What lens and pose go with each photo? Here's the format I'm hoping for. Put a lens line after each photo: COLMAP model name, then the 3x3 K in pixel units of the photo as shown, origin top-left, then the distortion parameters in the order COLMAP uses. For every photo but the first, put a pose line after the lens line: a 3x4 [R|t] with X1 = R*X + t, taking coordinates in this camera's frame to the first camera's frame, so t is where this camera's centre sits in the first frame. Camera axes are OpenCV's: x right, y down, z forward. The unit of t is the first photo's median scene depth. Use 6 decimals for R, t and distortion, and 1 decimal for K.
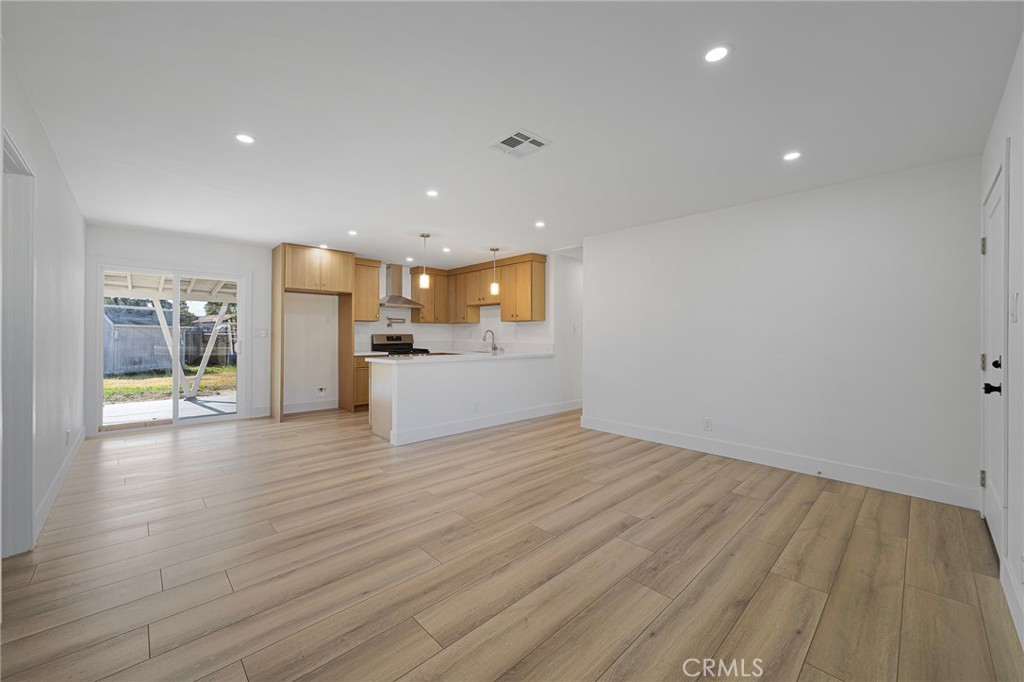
lens RADIAL K [[392.9, 0, 505.9], [0, 392.9, 333.6], [0, 0, 1]] dist [-0.001853, -0.000237]
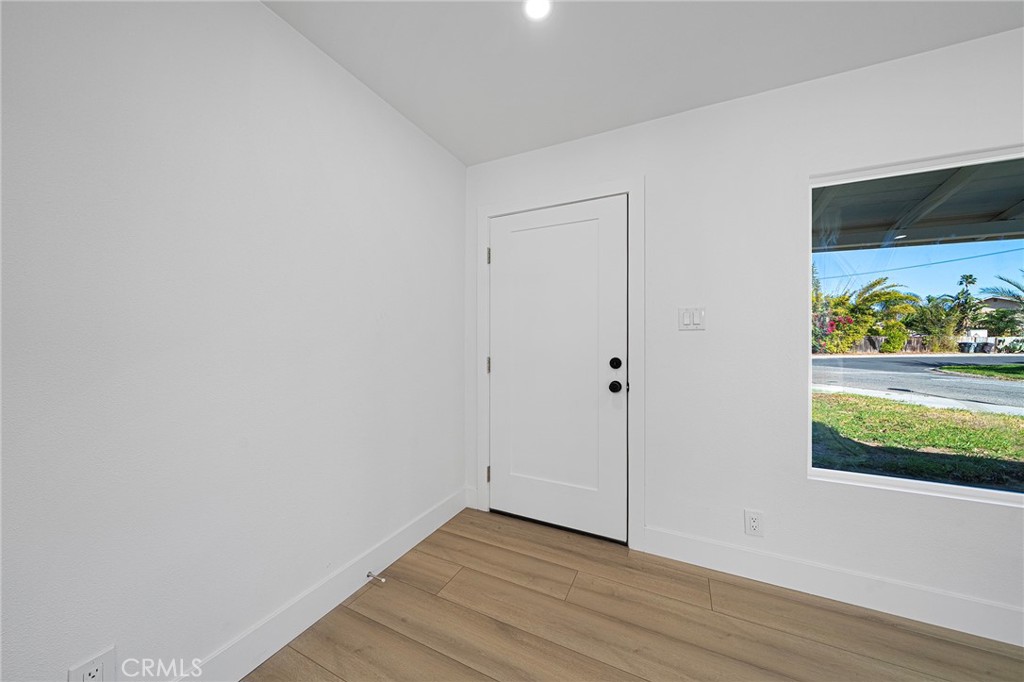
lens RADIAL K [[348.0, 0, 512.0], [0, 348.0, 341.0], [0, 0, 1]] dist [-0.000360, -0.000034]
pose [[-0.346378, -0.004032, 0.938086, 0.240834], [-0.000130, 0.999991, 0.004250, 0.001973], [-0.938095, 0.001350, -0.346375, 0.992020]]
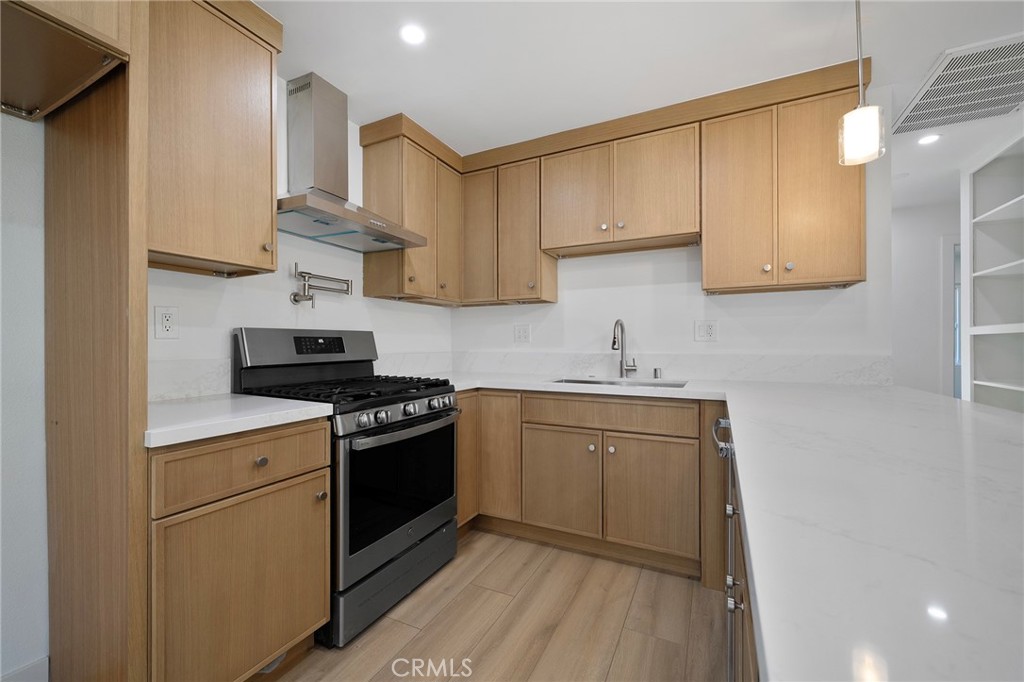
lens RADIAL K [[412.1, 0, 507.4], [0, 412.1, 342.9], [0, 0, 1]] dist [-0.000608, -0.000037]
pose [[0.940016, -0.004120, 0.341105, -0.557057], [0.003349, 0.999990, 0.002850, 0.022565], [-0.341114, -0.001537, 0.940021, 1.444868]]
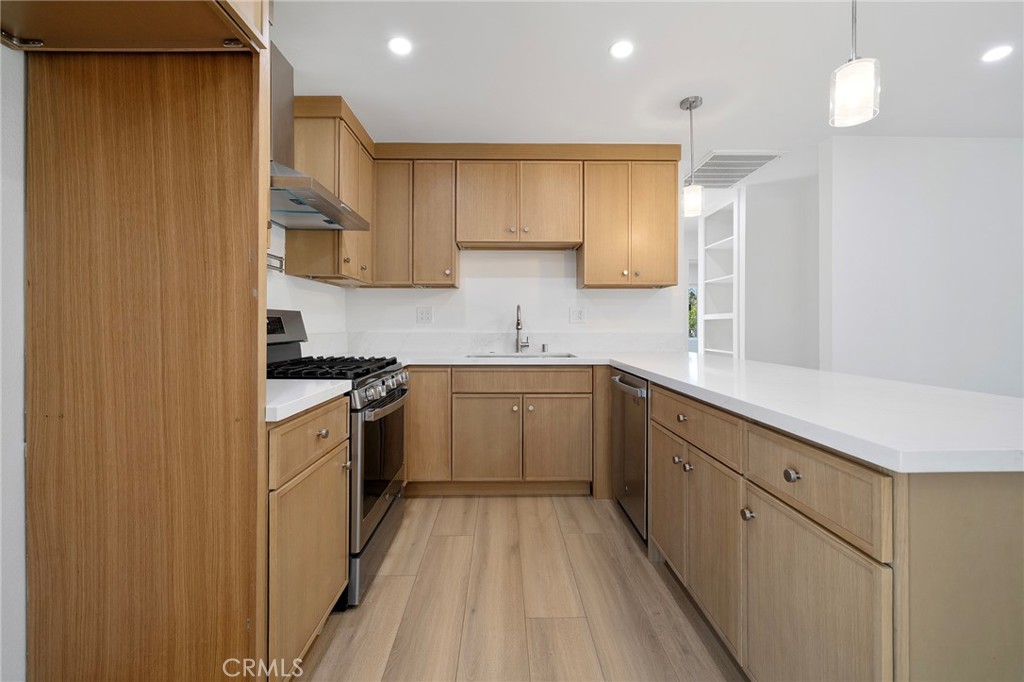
lens RADIAL K [[419.1, 0, 505.5], [0, 419.1, 323.3], [0, 0, 1]] dist [0.001008, -0.000073]
pose [[0.677890, 0.000026, 0.735163, -0.829523], [-0.001670, 0.999997, 0.001505, 0.022438], [-0.735161, -0.002248, 0.677889, 1.467463]]
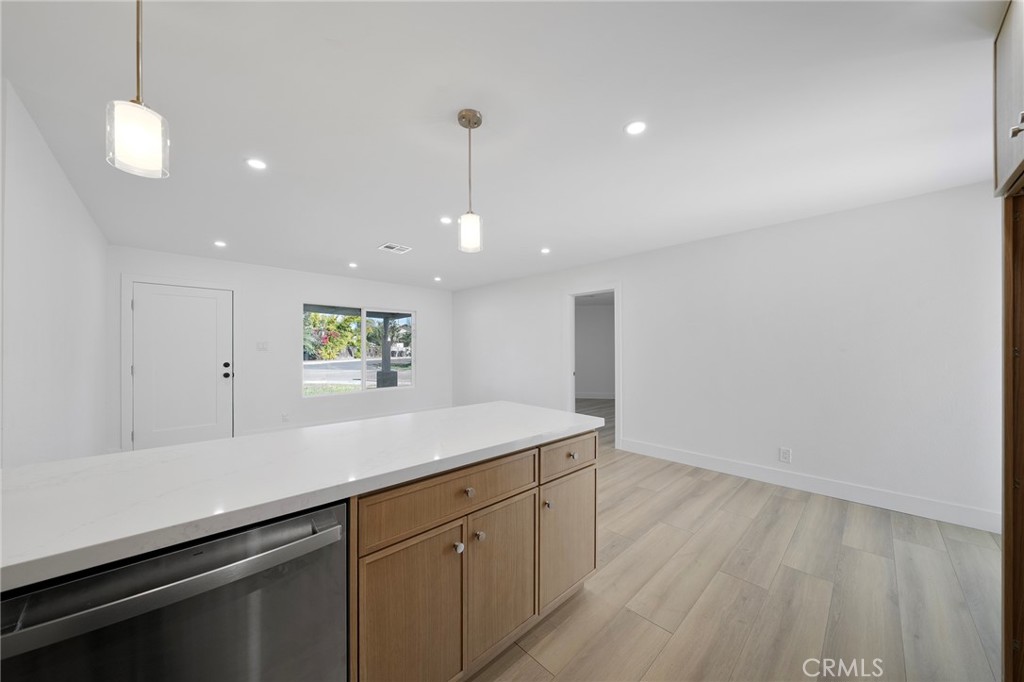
lens RADIAL K [[352.2, 0, 511.9], [0, 352.2, 345.9], [0, 0, 1]] dist [-0.000917, -0.000069]
pose [[-0.999981, -0.000996, -0.006103, -0.379902], [-0.000949, 0.999971, -0.007597, -0.022549], [0.006110, -0.007591, -0.999953, 2.024786]]
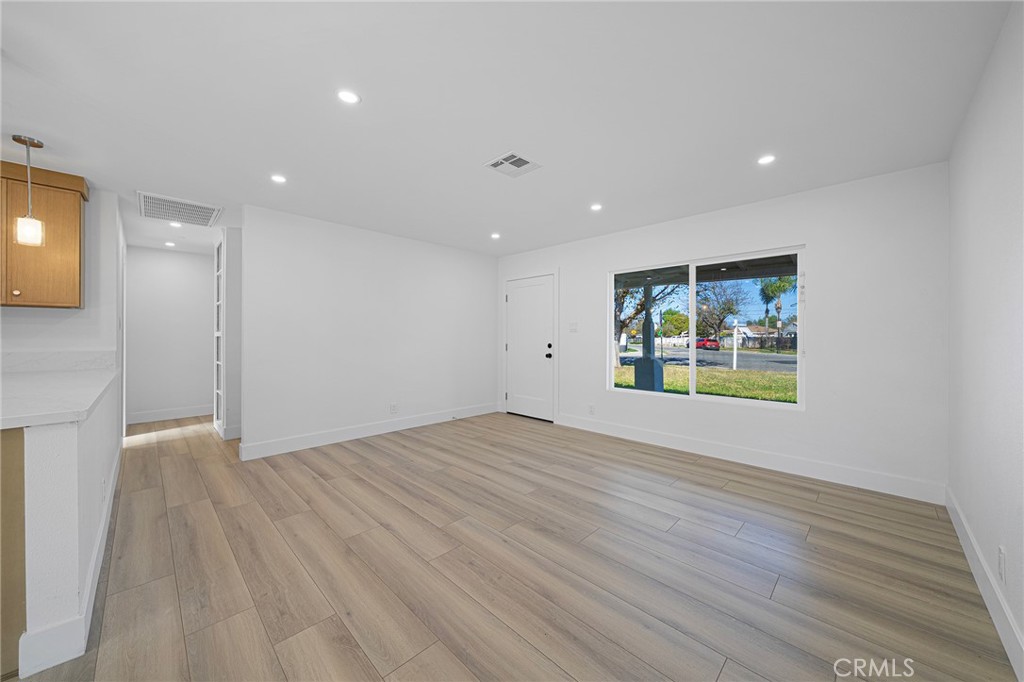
lens RADIAL K [[367.7, 0, 511.3], [0, 367.7, 336.7], [0, 0, 1]] dist [-0.000182, -0.000068]
pose [[-0.029128, -0.004129, 0.999567, -0.791468], [-0.005032, 0.999979, 0.003984, 0.000198], [-0.999563, -0.004914, -0.029149, 0.811947]]
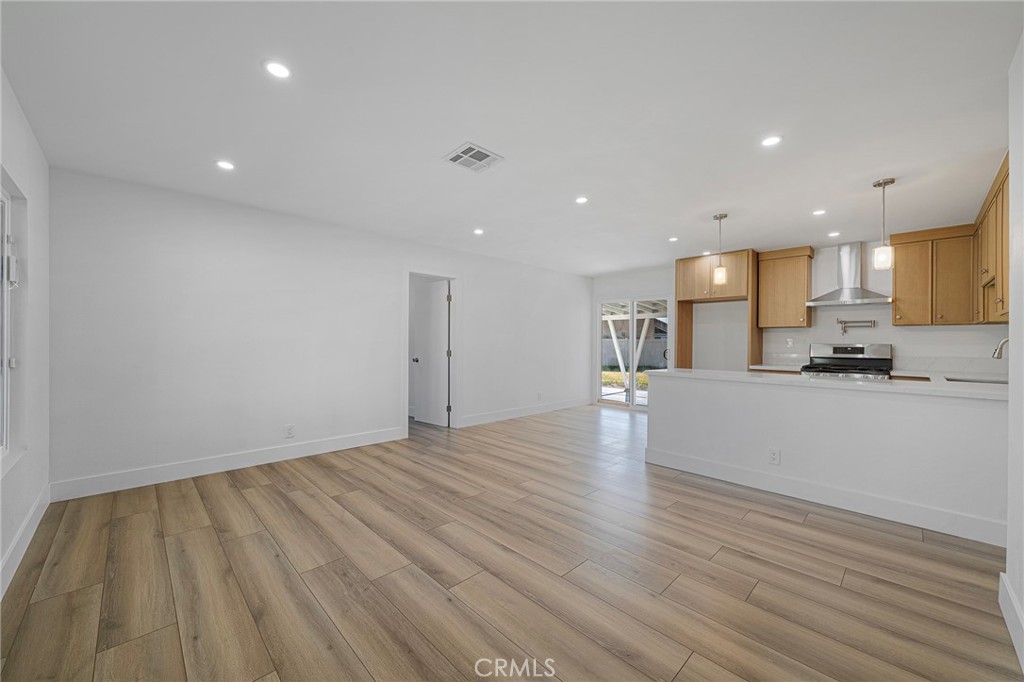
lens RADIAL K [[391.4, 0, 512.0], [0, 391.4, 341.0], [0, 0, 1]] dist [-0.000670, -0.000017]
pose [[0.018058, -0.004985, -0.999825, 0.842817], [-0.004591, 0.999977, -0.005069, 0.004636], [0.999826, 0.004682, 0.018034, 0.854094]]
